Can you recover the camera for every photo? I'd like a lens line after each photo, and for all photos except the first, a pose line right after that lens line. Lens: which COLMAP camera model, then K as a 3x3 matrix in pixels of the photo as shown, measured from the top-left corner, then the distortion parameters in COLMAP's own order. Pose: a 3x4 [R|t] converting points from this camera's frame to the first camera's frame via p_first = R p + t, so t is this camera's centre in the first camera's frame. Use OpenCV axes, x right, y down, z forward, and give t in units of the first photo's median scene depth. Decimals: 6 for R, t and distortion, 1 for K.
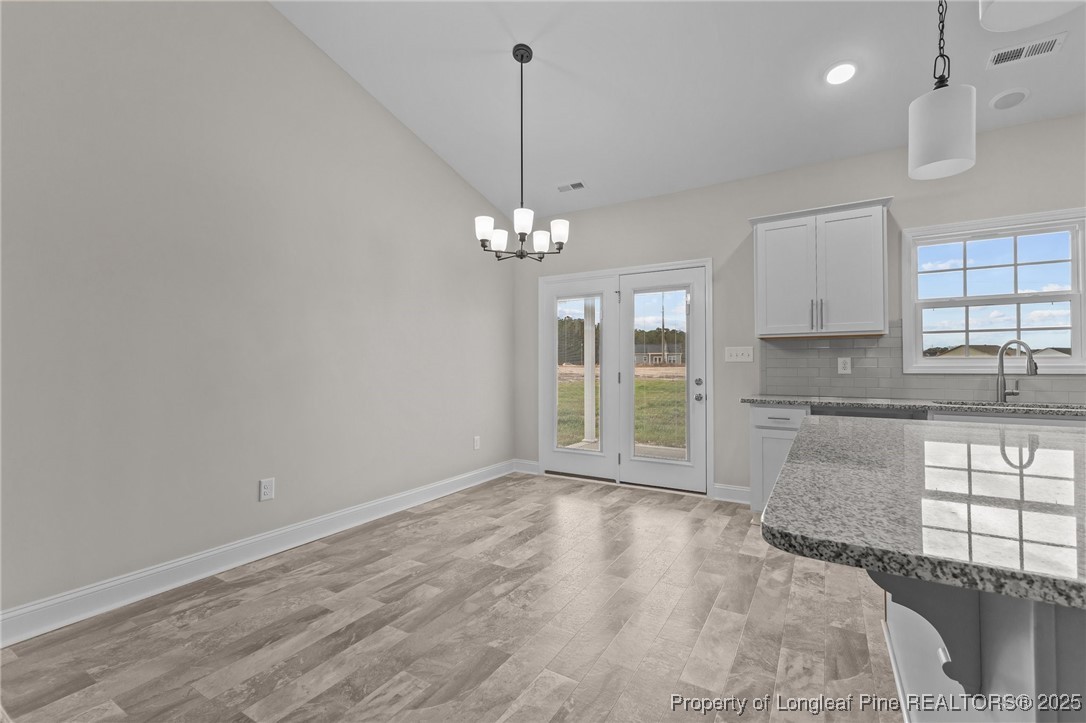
lens RADIAL K [[466.3, 0, 543.1], [0, 466.3, 358.3], [0, 0, 1]] dist [0.011400, -0.002843]
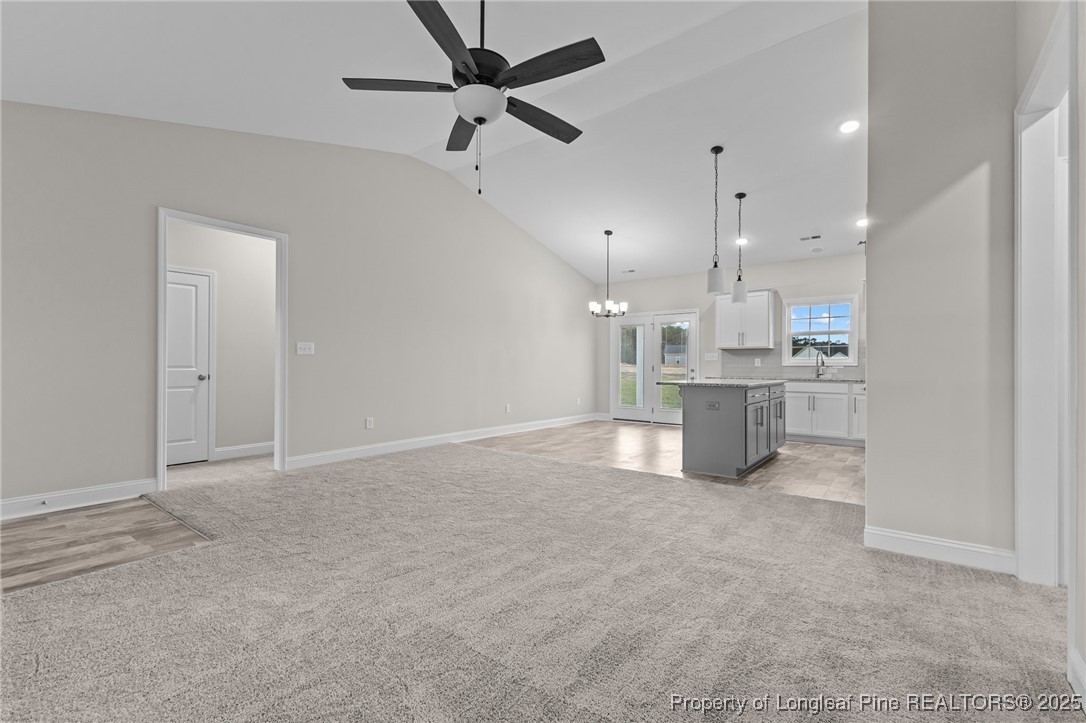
lens RADIAL K [[466.3, 0, 546.2], [0, 466.3, 365.1], [0, 0, 1]] dist [0.011400, -0.002843]
pose [[0.993933, 0.004139, -0.109913, -0.094424], [-0.002801, 0.999920, 0.012321, 0.005153], [0.109956, -0.011939, 0.993865, -1.436418]]
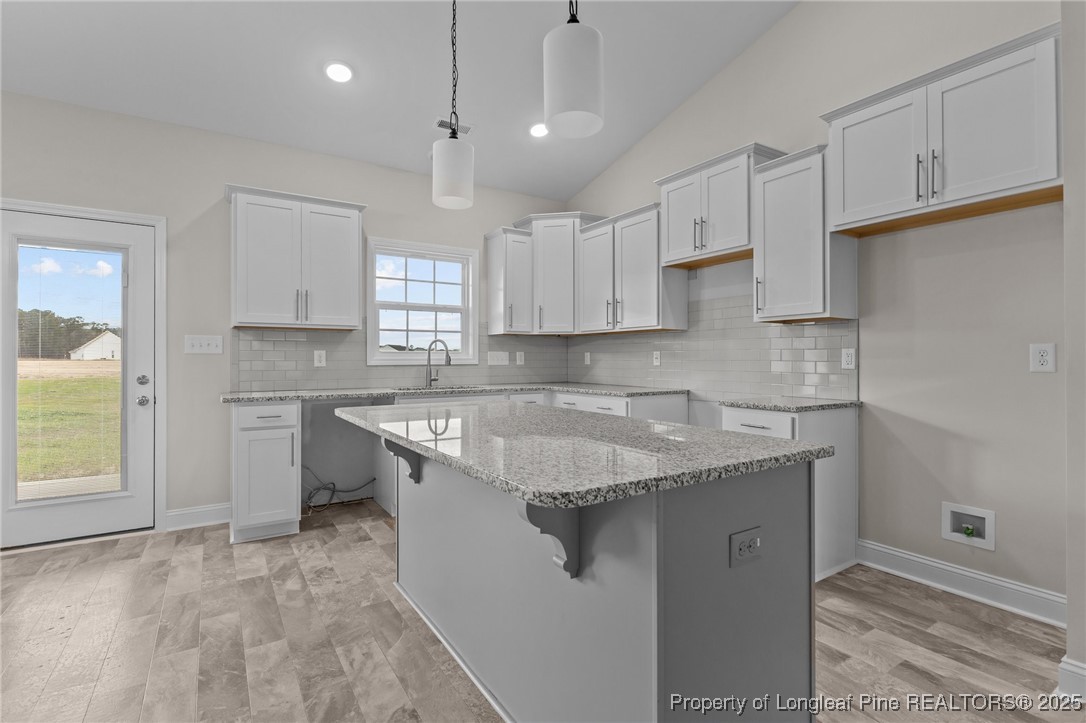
lens RADIAL K [[511.2, 0, 539.4], [0, 511.2, 357.2], [0, 0, 1]] dist [0.005014, -0.001335]
pose [[0.439996, 0.002192, 0.897997, -0.164805], [-0.014364, 0.999886, 0.004597, 0.001234], [-0.897885, -0.014922, 0.439977, 0.103826]]
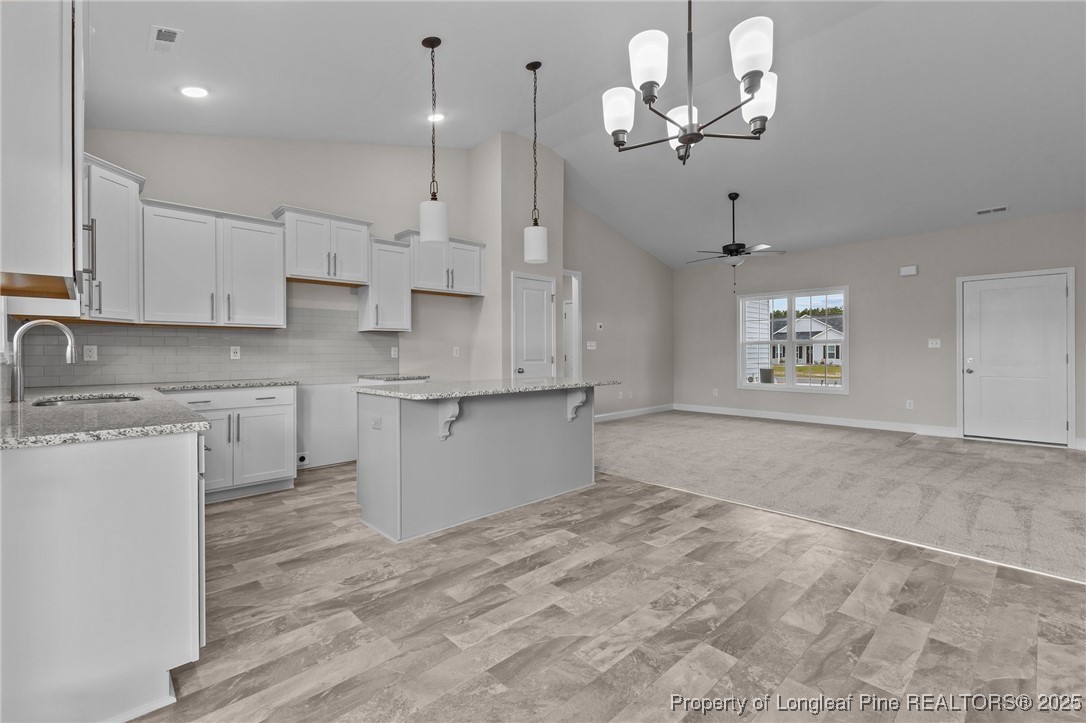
lens RADIAL K [[466.3, 0, 553.4], [0, 466.3, 356.0], [0, 0, 1]] dist [0.011400, -0.002843]
pose [[-0.968166, 0.004801, 0.250264, -0.026148], [0.002580, 0.999954, -0.009205, 0.030218], [-0.250297, -0.008267, -0.968134, 1.517631]]
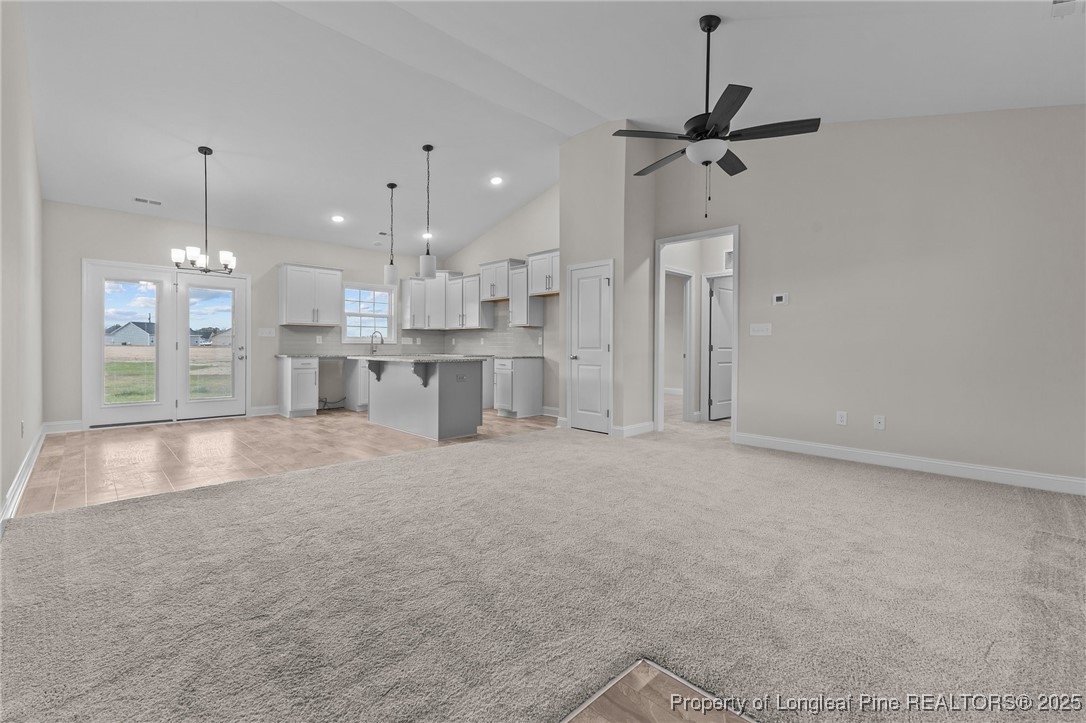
lens RADIAL K [[466.3, 0, 542.7], [0, 466.3, 350.7], [0, 0, 1]] dist [0.011400, -0.002843]
pose [[0.250433, -0.005212, 0.968120, -1.368921], [-0.022192, 0.999692, 0.011122, 0.022934], [-0.967879, -0.024270, 0.250241, -0.610971]]
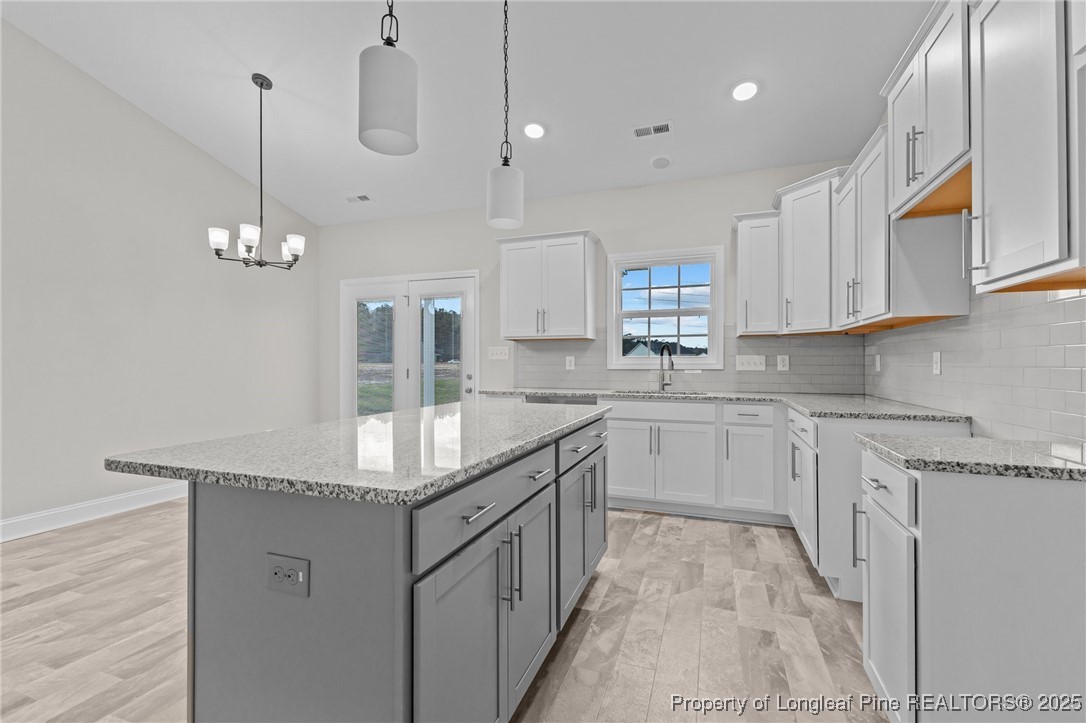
lens RADIAL K [[466.3, 0, 542.3], [0, 466.3, 363.0], [0, 0, 1]] dist [0.011400, -0.002843]
pose [[0.981520, 0.000407, 0.191361, 0.394947], [-0.003474, 0.999871, 0.015696, -0.004129], [-0.191329, -0.016071, 0.981394, -0.228818]]
